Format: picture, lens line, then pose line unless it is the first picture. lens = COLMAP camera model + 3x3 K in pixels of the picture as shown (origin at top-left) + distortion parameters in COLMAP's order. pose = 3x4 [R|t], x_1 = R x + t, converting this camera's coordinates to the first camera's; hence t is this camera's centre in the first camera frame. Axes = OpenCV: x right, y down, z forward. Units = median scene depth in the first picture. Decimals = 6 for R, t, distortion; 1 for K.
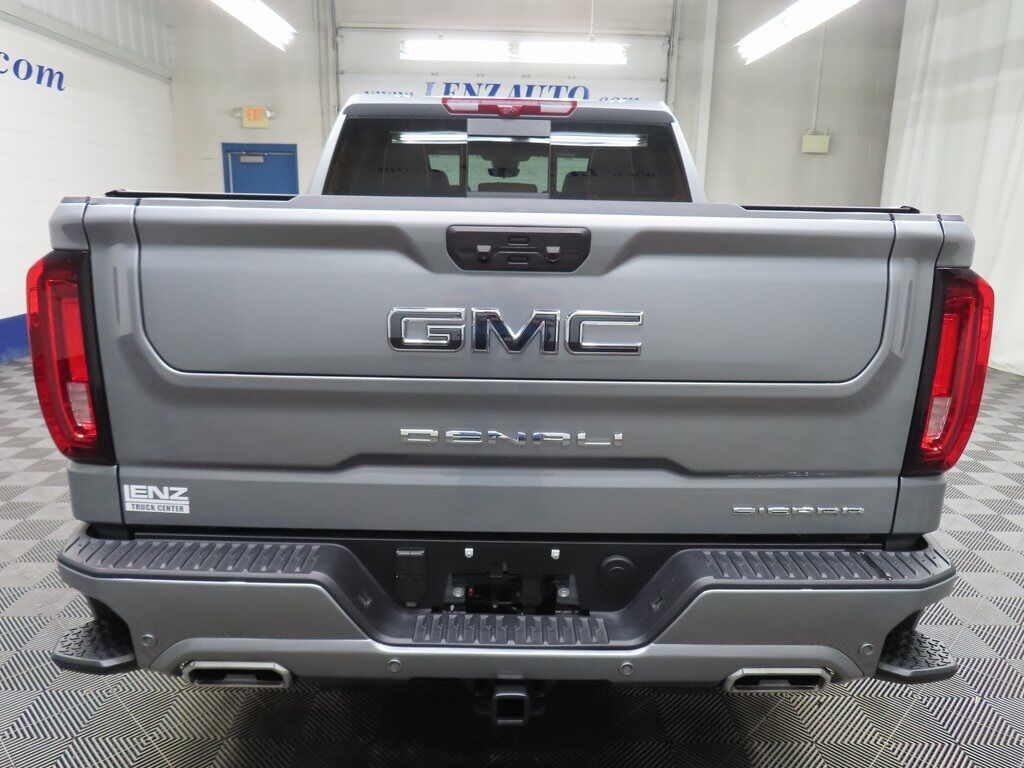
lens RADIAL K [[740.1, 0, 507.0], [0, 740.1, 382.6], [0, 0, 1]] dist [-0.011377, 0.003602]
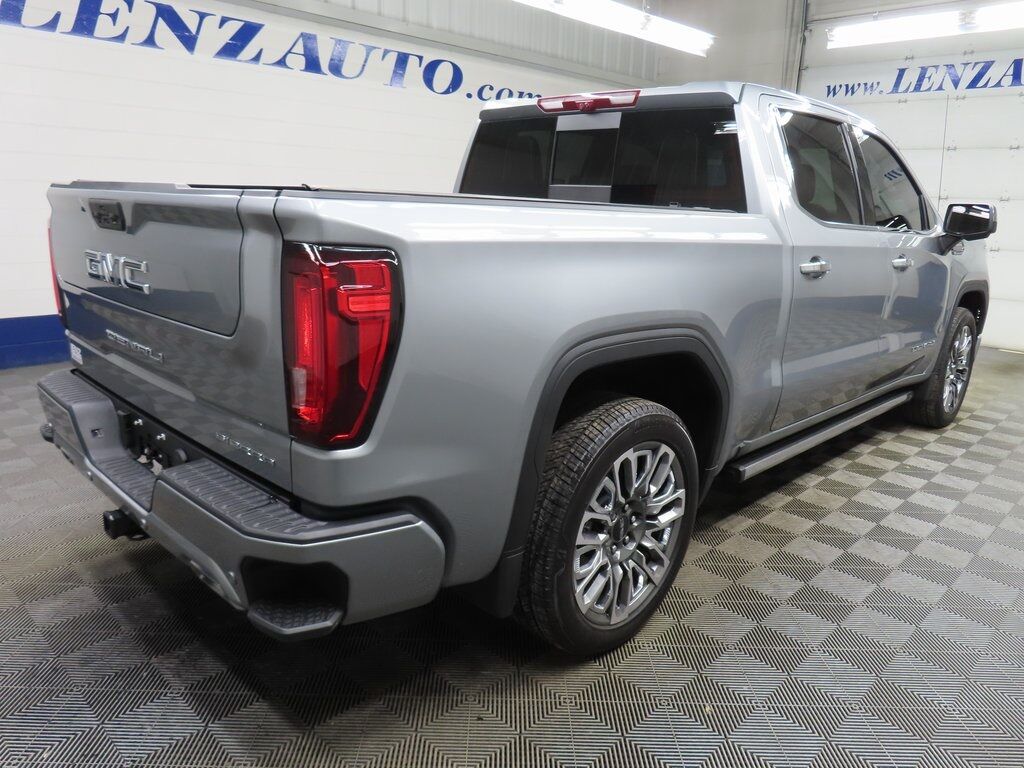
lens RADIAL K [[740.1, 0, 507.4], [0, 740.1, 387.1], [0, 0, 1]] dist [-0.011377, 0.003602]
pose [[0.710546, 0.176785, -0.681081, 0.694482], [-0.176969, 0.981710, 0.070193, -0.036206], [0.681034, 0.070655, 0.728835, 0.204232]]
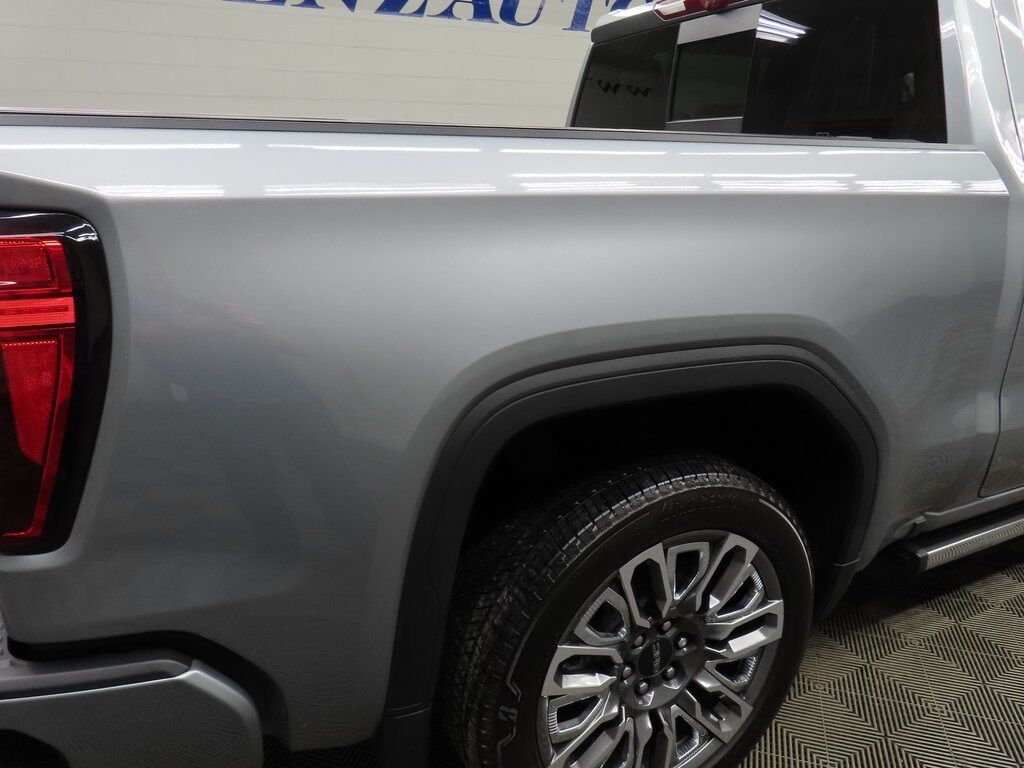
lens RADIAL K [[740.1, 0, 511.4], [0, 740.1, 387.8], [0, 0, 1]] dist [-0.011377, 0.003602]
pose [[0.456235, 0.239016, -0.857159, 0.611422], [-0.185949, 0.967594, 0.170836, -0.092328], [0.870214, 0.081447, 0.485895, 0.514476]]
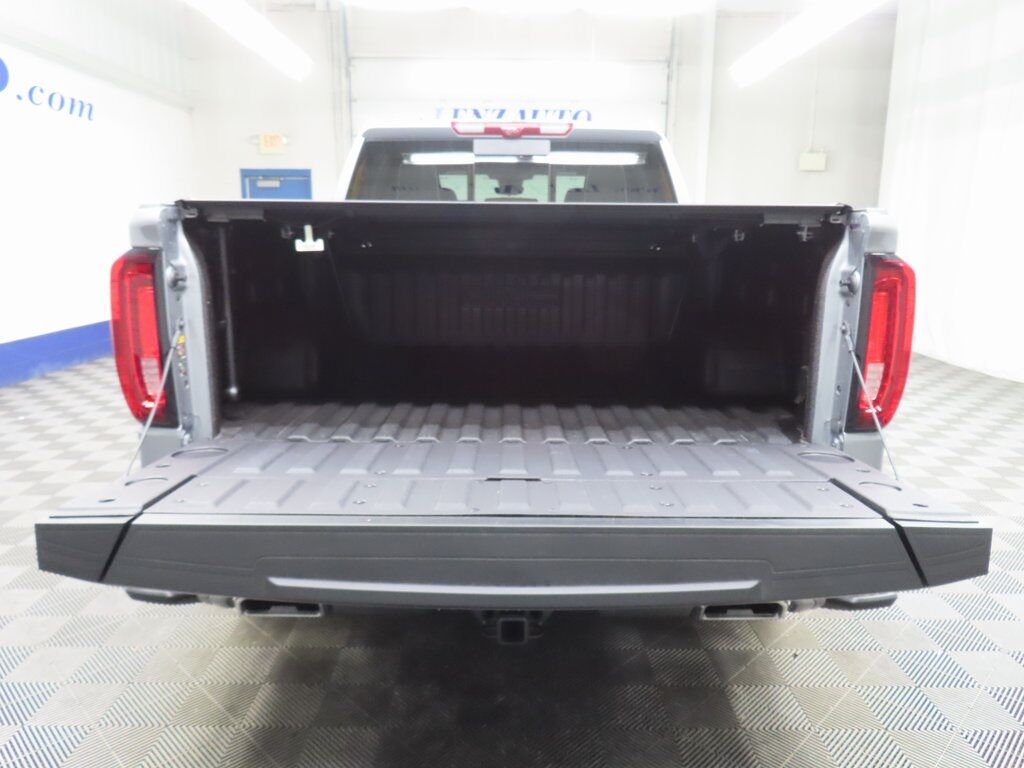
lens RADIAL K [[740.1, 0, 507.4], [0, 740.1, 381.3], [0, 0, 1]] dist [-0.011377, 0.003602]
pose [[0.999860, -0.009942, -0.013444, 0.007501], [0.009518, 0.999468, -0.031193, 0.037545], [0.013747, 0.031060, 0.999423, -0.089208]]
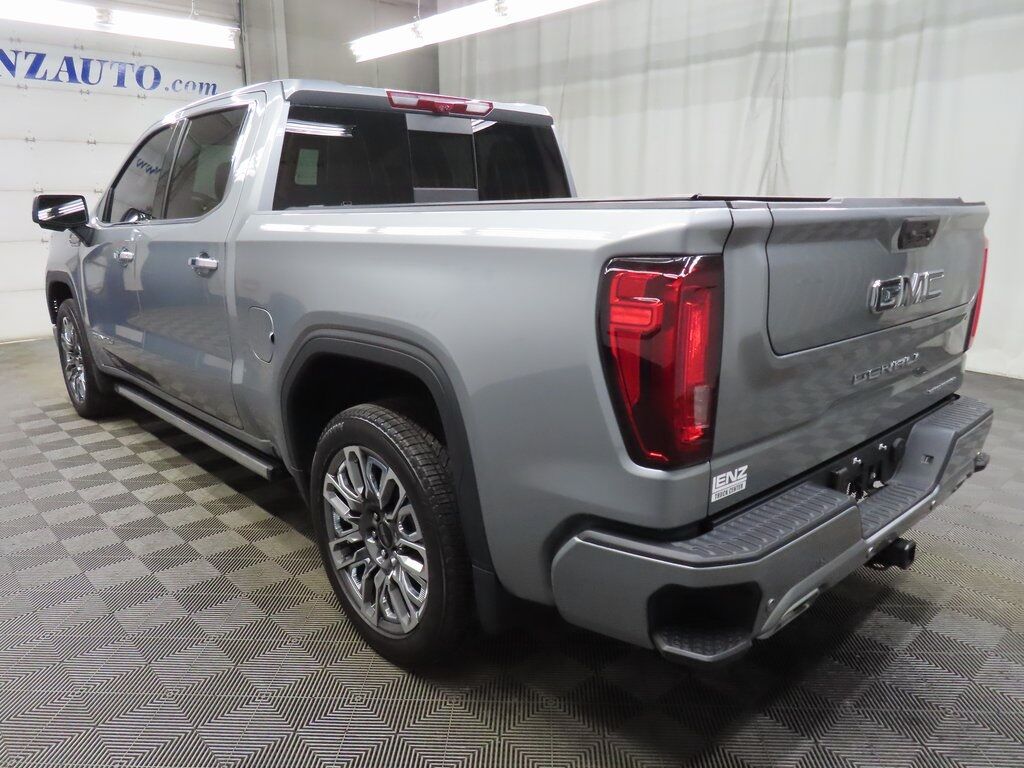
lens RADIAL K [[740.1, 0, 506.3], [0, 740.1, 387.4], [0, 0, 1]] dist [-0.011377, 0.003602]
pose [[0.751867, -0.181569, 0.633821, -0.647193], [0.168692, 0.982311, 0.081290, -0.056783], [-0.637369, 0.045801, 0.769196, 0.177060]]
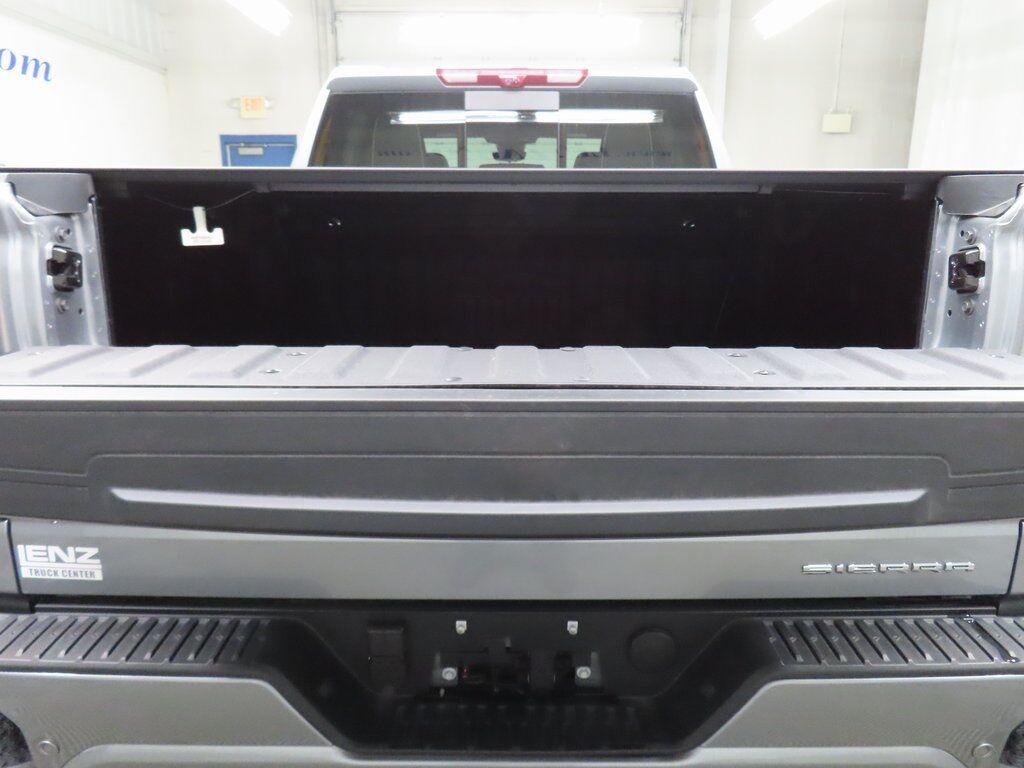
lens RADIAL K [[740.1, 0, 508.2], [0, 740.1, 380.0], [0, 0, 1]] dist [-0.011377, 0.003602]
pose [[0.999768, -0.015229, -0.015240, 0.006543], [0.015361, 0.999845, 0.008563, -0.016318], [0.015107, -0.008795, 0.999847, 0.108327]]
